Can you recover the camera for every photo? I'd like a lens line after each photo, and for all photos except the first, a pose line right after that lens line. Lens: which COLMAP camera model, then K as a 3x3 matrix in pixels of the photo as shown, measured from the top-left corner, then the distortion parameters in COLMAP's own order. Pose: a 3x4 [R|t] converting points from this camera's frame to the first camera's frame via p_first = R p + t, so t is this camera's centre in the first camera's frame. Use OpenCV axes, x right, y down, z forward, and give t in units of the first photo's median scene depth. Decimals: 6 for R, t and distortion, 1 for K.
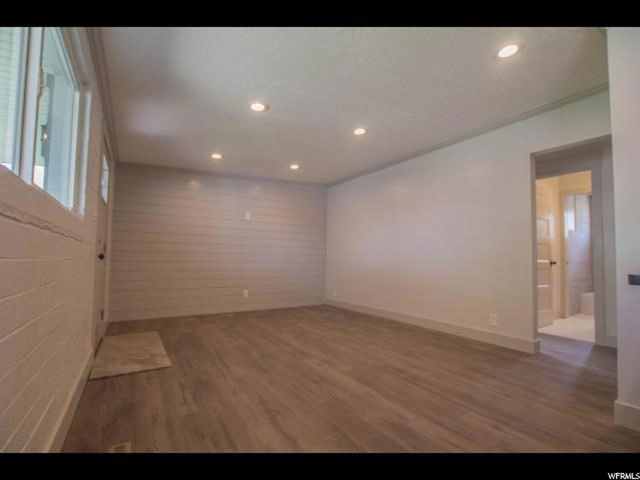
lens RADIAL K [[296.2, 0, 319.4], [0, 296.2, 246.5], [0, 0, 1]] dist [-0.026848, 0.000428]
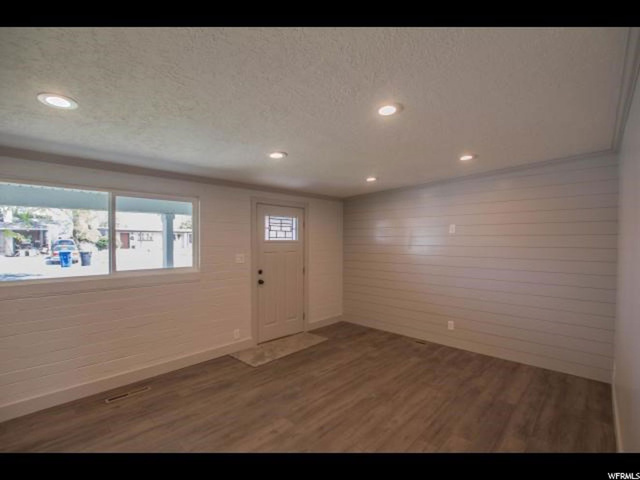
lens RADIAL K [[296.2, 0, 319.4], [0, 296.2, 246.5], [0, 0, 1]] dist [-0.026848, 0.000428]
pose [[0.238172, 0.010069, -0.971171, 0.874409], [0.044032, 0.998806, 0.021154, -0.175563], [0.970224, -0.047801, 0.237444, 0.920888]]
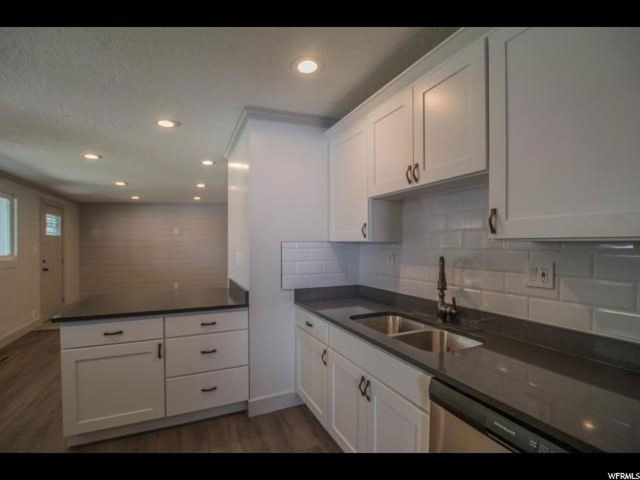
lens RADIAL K [[296.7, 0, 319.5], [0, 296.7, 242.7], [0, 0, 1]] dist [-0.022775, 0.000610]
pose [[0.991036, -0.005753, -0.133474, 1.227078], [0.011035, 0.999183, 0.038869, -0.188381], [0.133142, -0.039994, 0.990290, -0.598822]]
